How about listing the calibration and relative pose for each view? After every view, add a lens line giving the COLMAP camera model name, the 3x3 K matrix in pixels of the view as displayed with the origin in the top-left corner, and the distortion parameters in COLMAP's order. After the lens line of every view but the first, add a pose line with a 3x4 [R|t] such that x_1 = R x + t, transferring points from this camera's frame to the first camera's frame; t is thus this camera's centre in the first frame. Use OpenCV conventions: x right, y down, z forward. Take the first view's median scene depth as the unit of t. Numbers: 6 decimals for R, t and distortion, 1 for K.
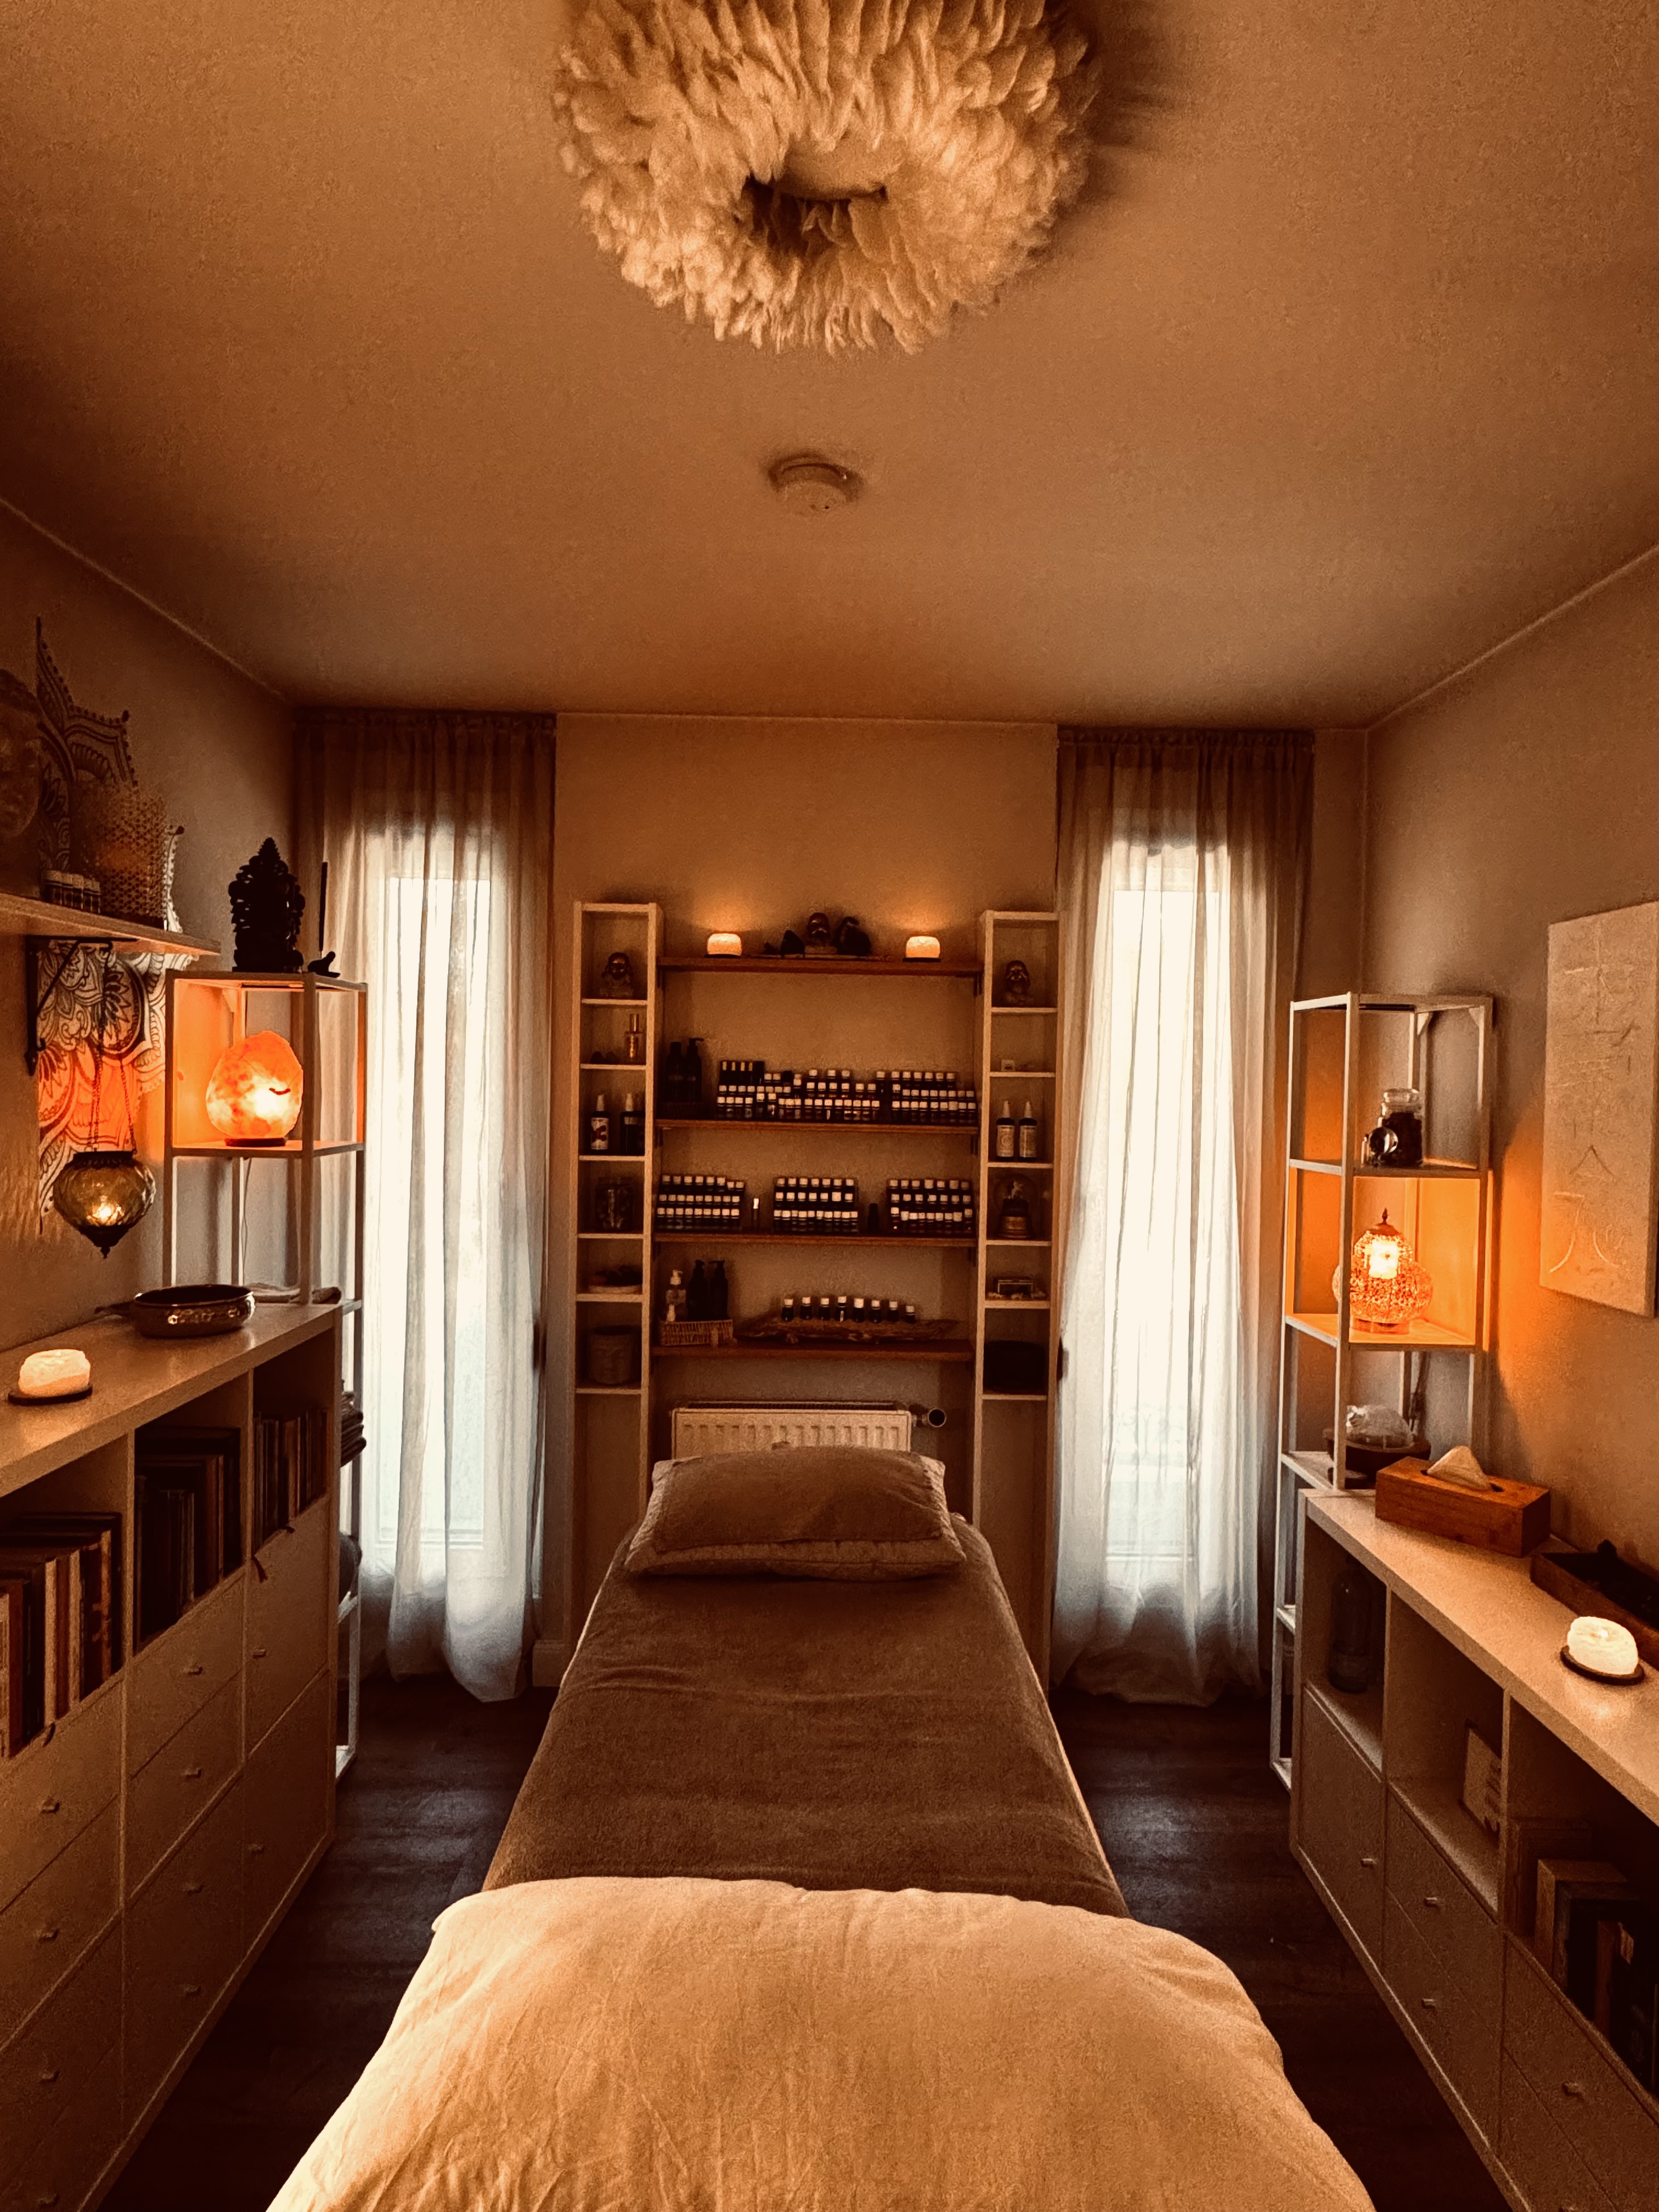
lens RADIAL K [[1169.9, 0, 840.5], [0, 1169.9, 1096.9], [0, 0, 1]] dist [0.000537, -0.000160]
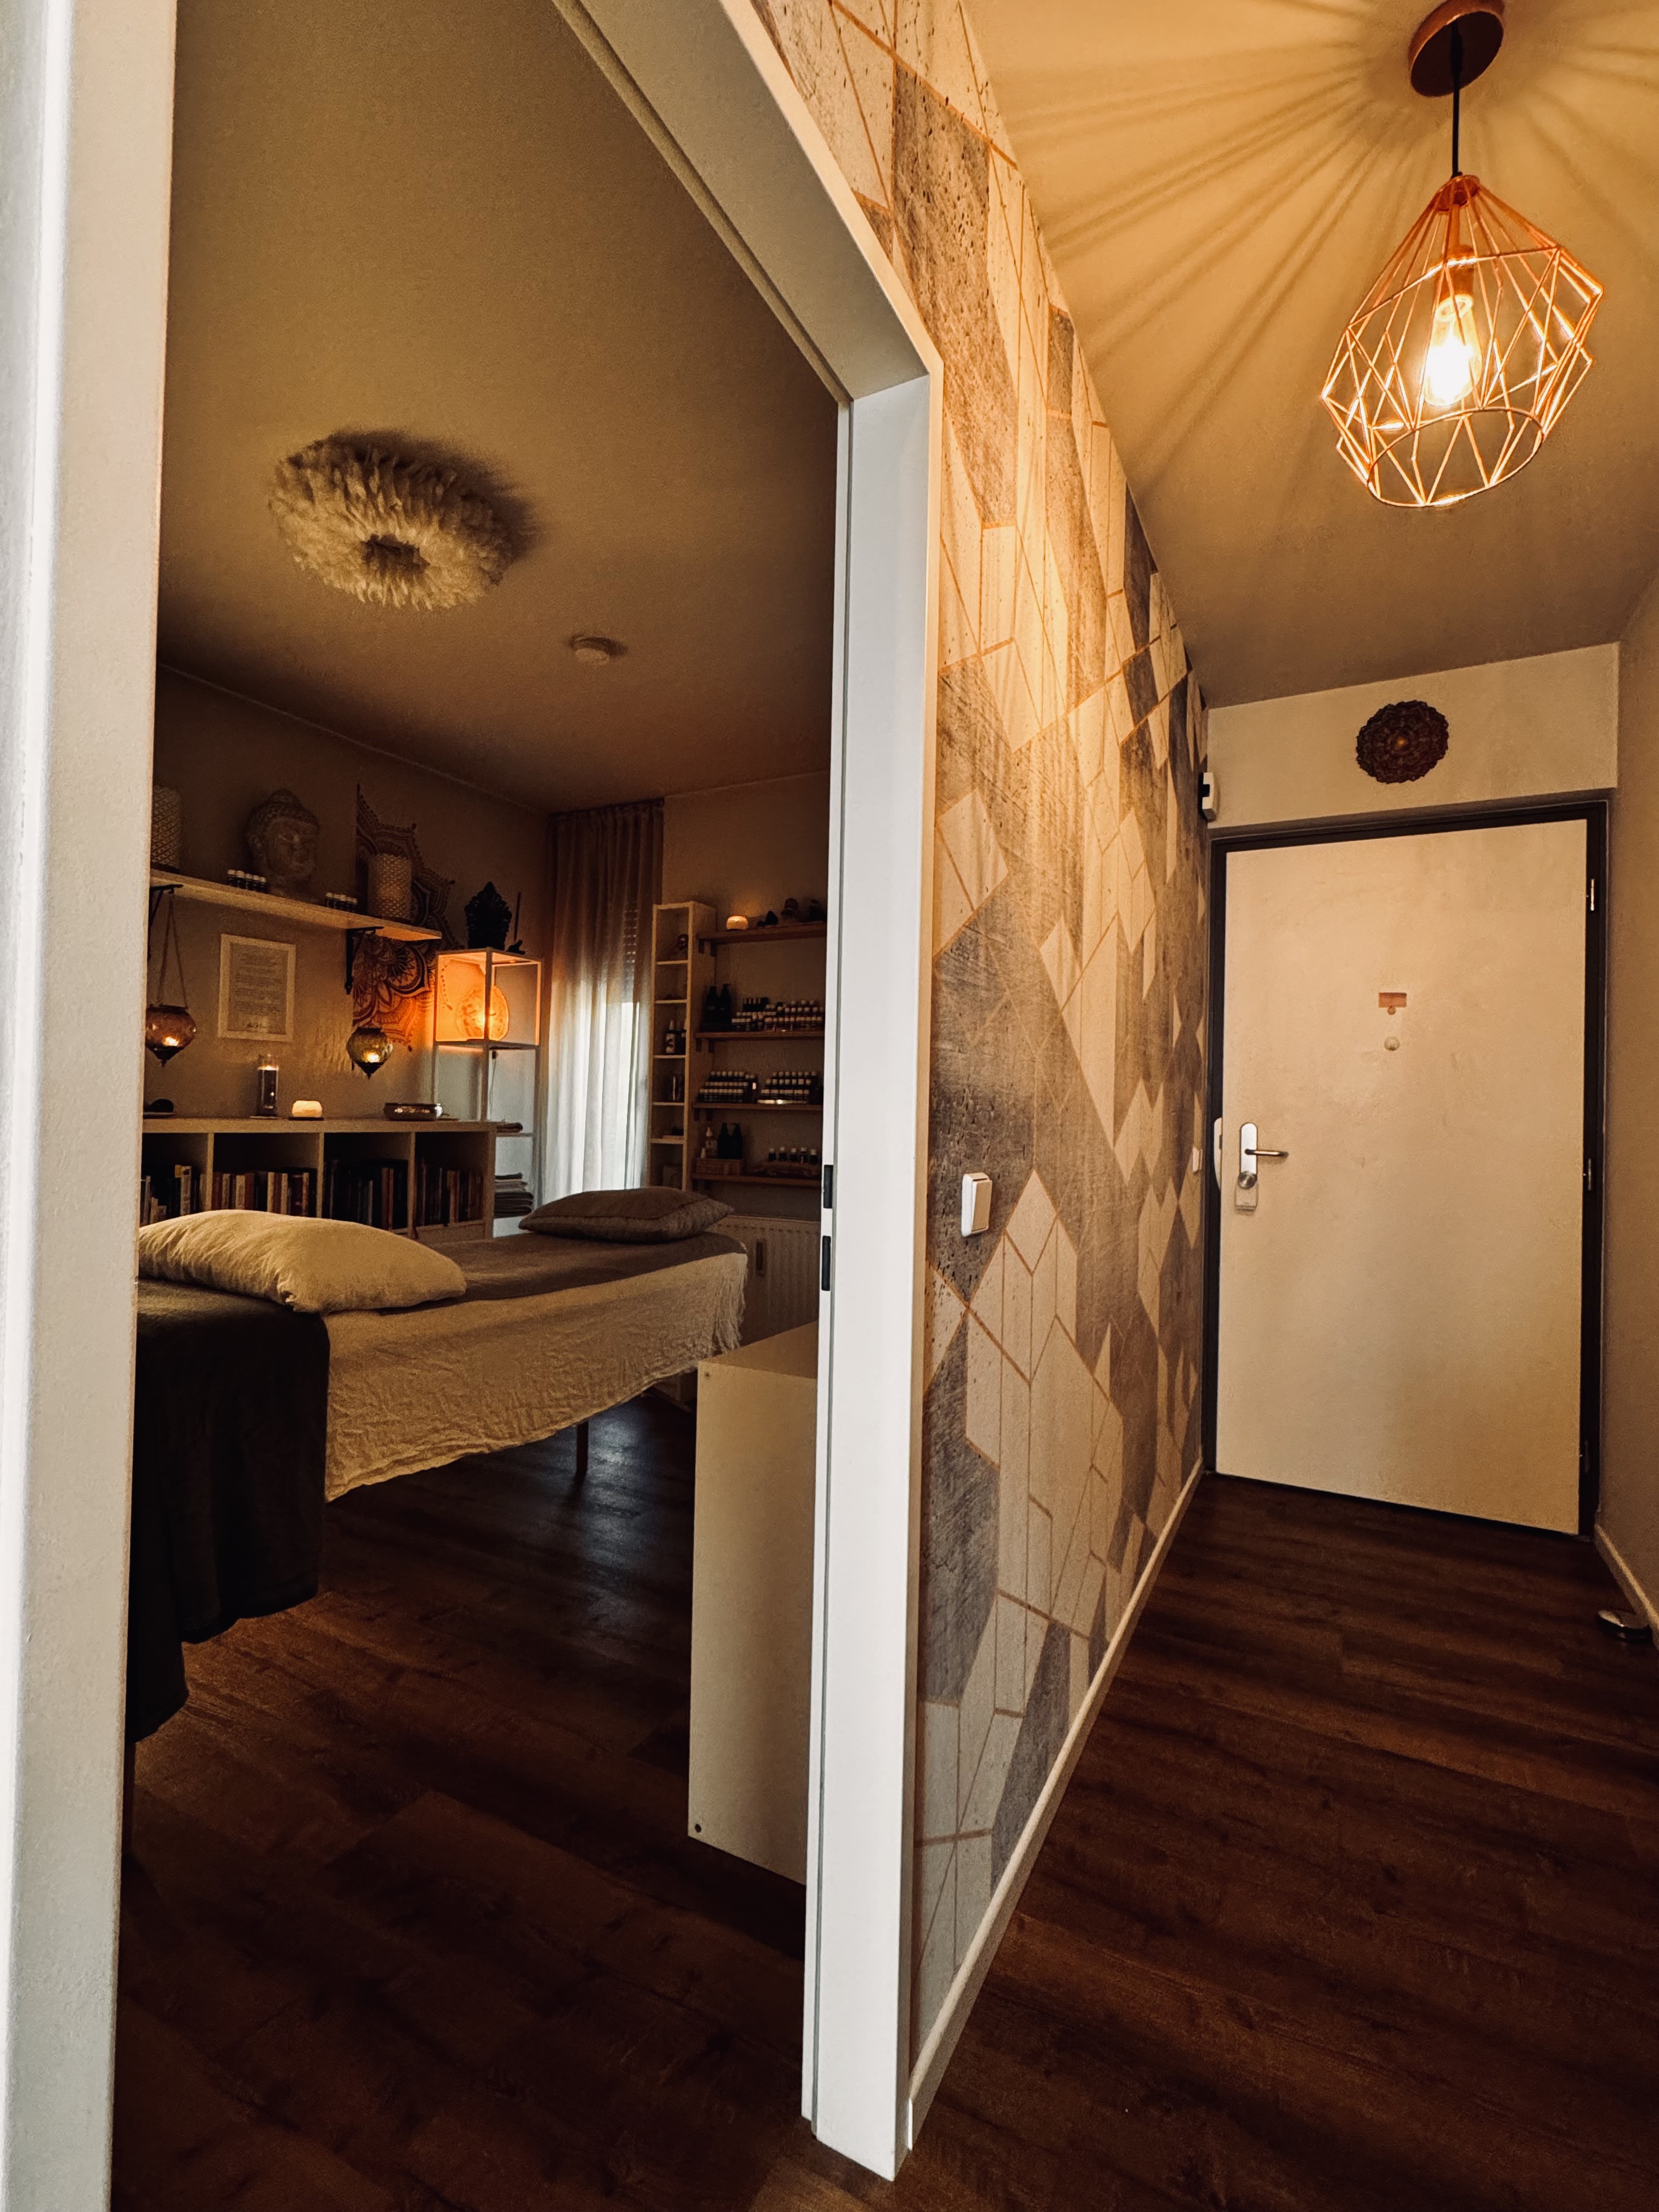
lens RADIAL K [[982.0, 0, 829.5], [0, 982.0, 1106.0], [0, 0, 1]] dist [-0.000713, 0.000019]
pose [[0.875628, -0.002998, -0.482978, 0.672685], [-0.013859, 0.999413, -0.031330, 0.162671], [0.482788, 0.034127, 0.875072, -0.104791]]
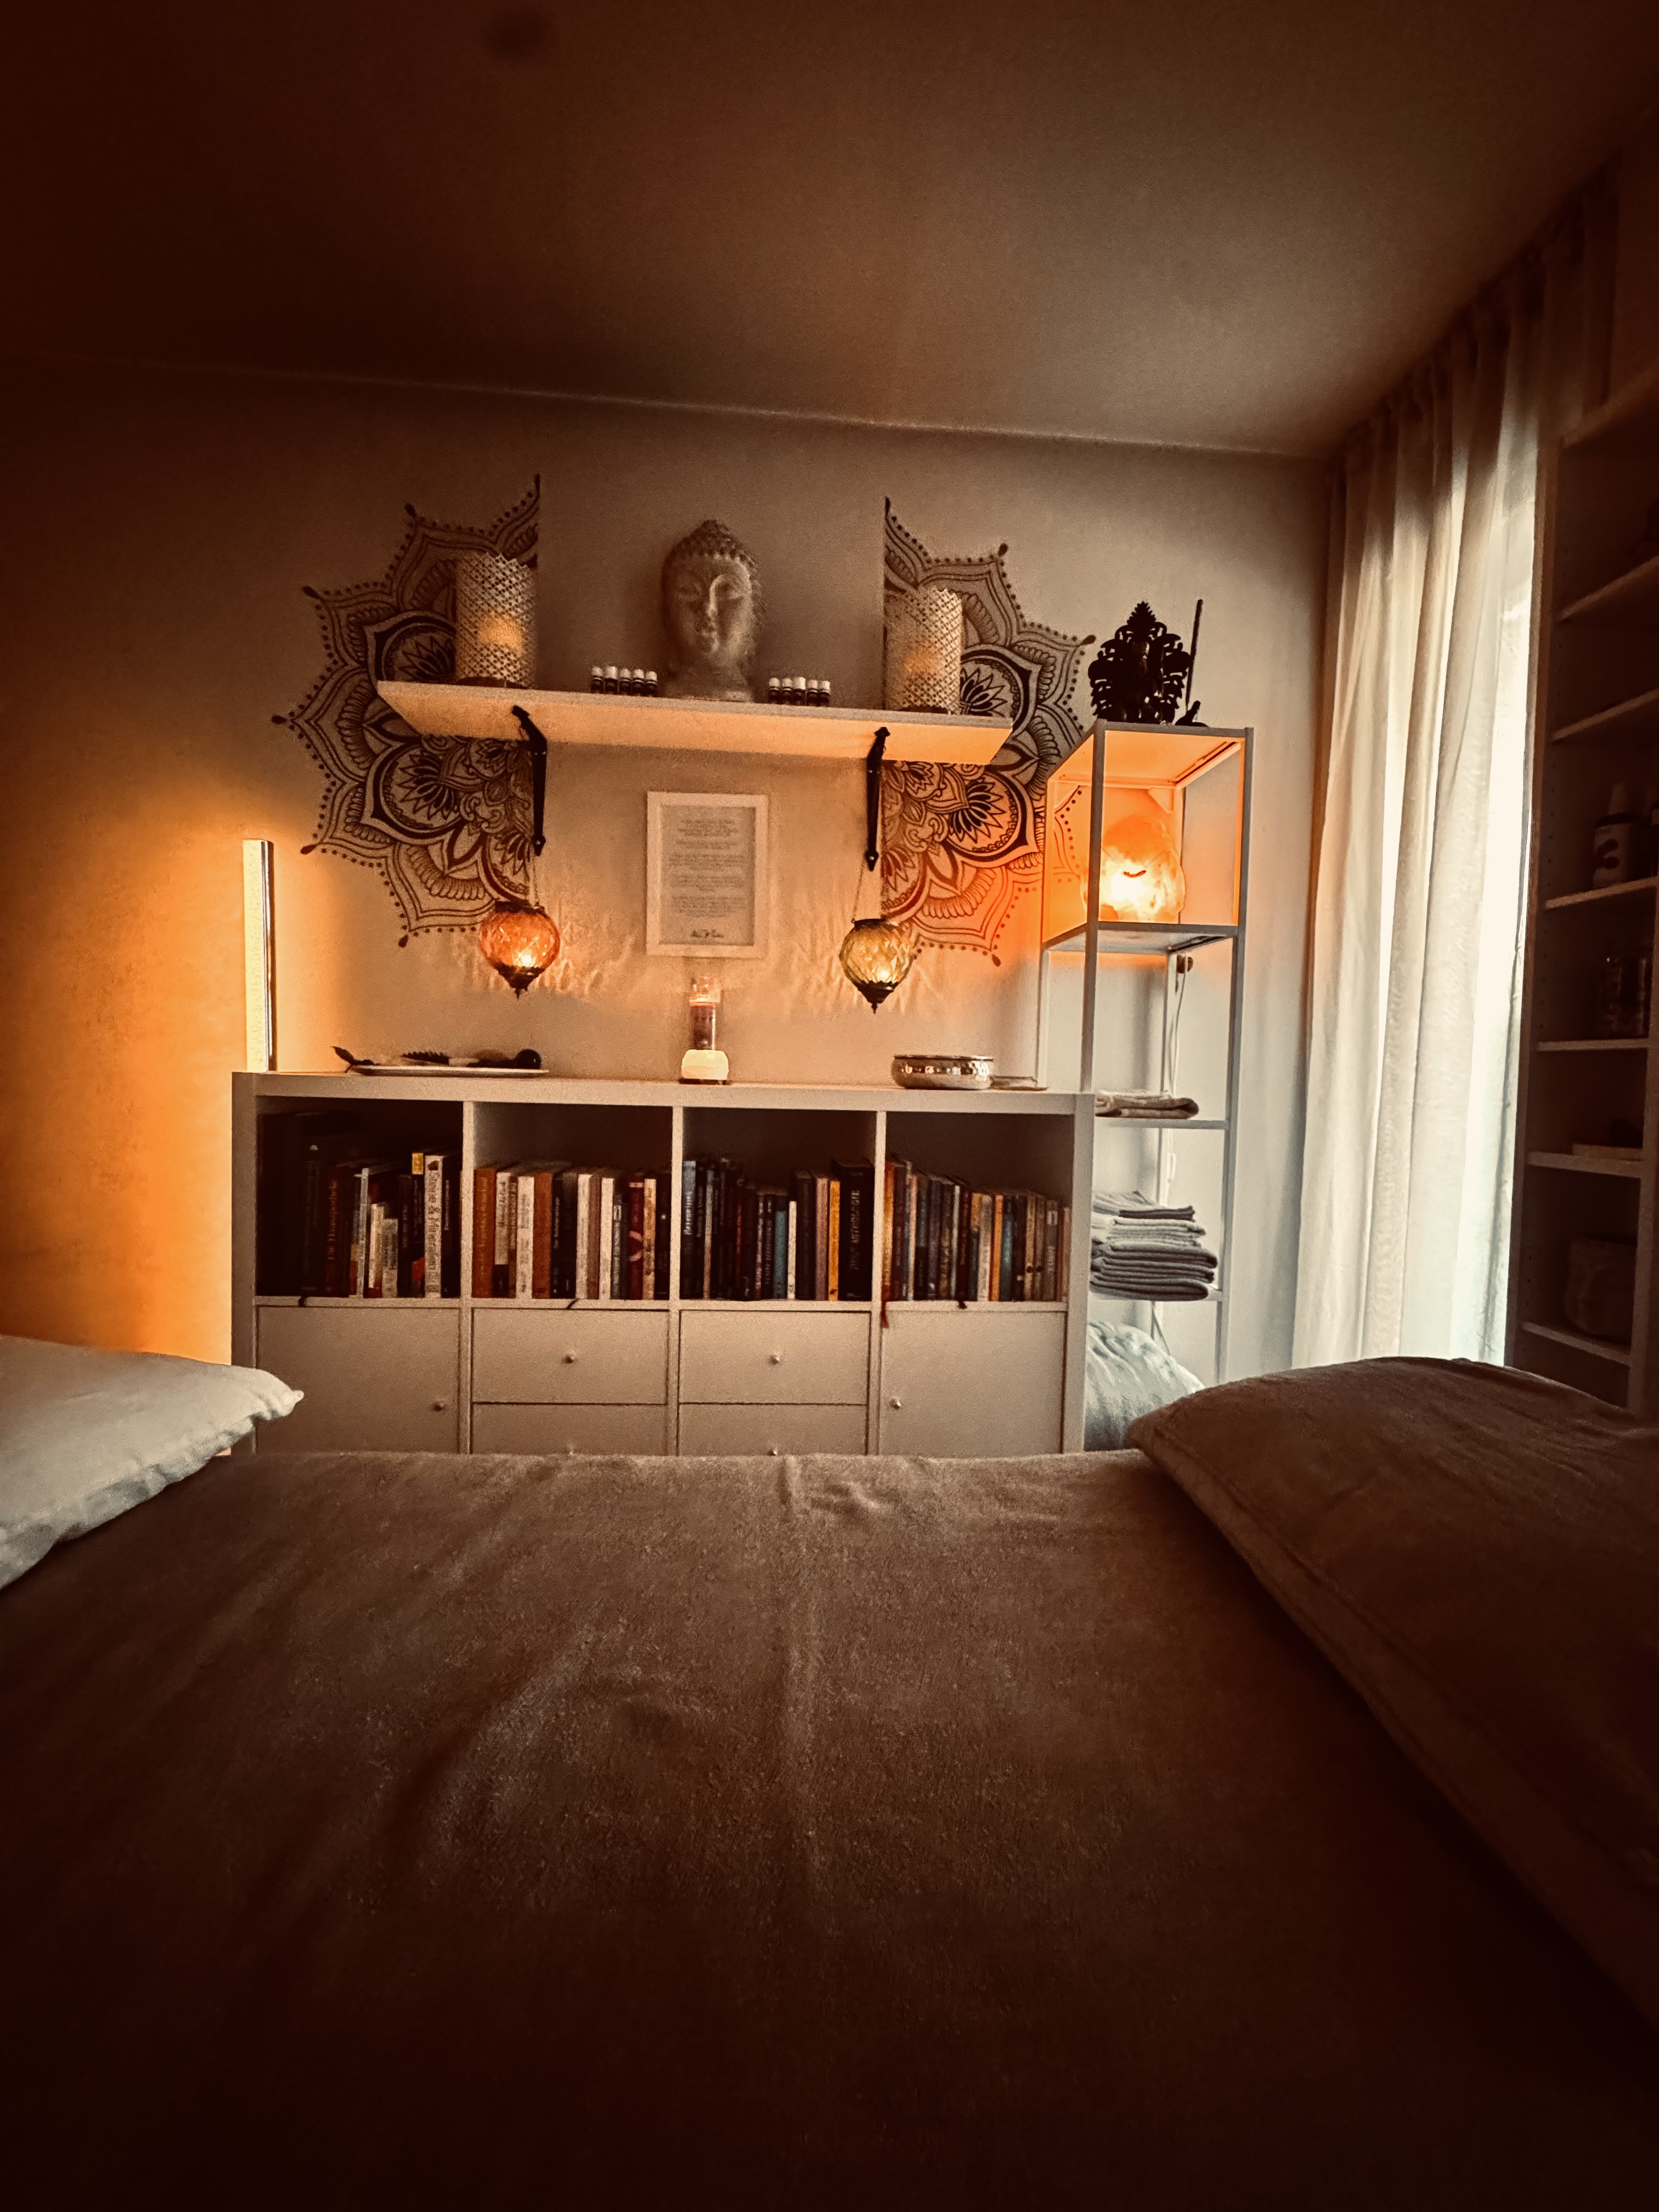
lens RADIAL K [[889.4, 0, 829.5], [0, 889.4, 1106.0], [0, 0, 1]] dist [-0.000440, -0.000080]
pose [[0.052557, 0.014372, -0.998514, 0.180448], [-0.039839, 0.999131, 0.012284, 0.155850], [0.997823, 0.039134, 0.053084, 0.642382]]
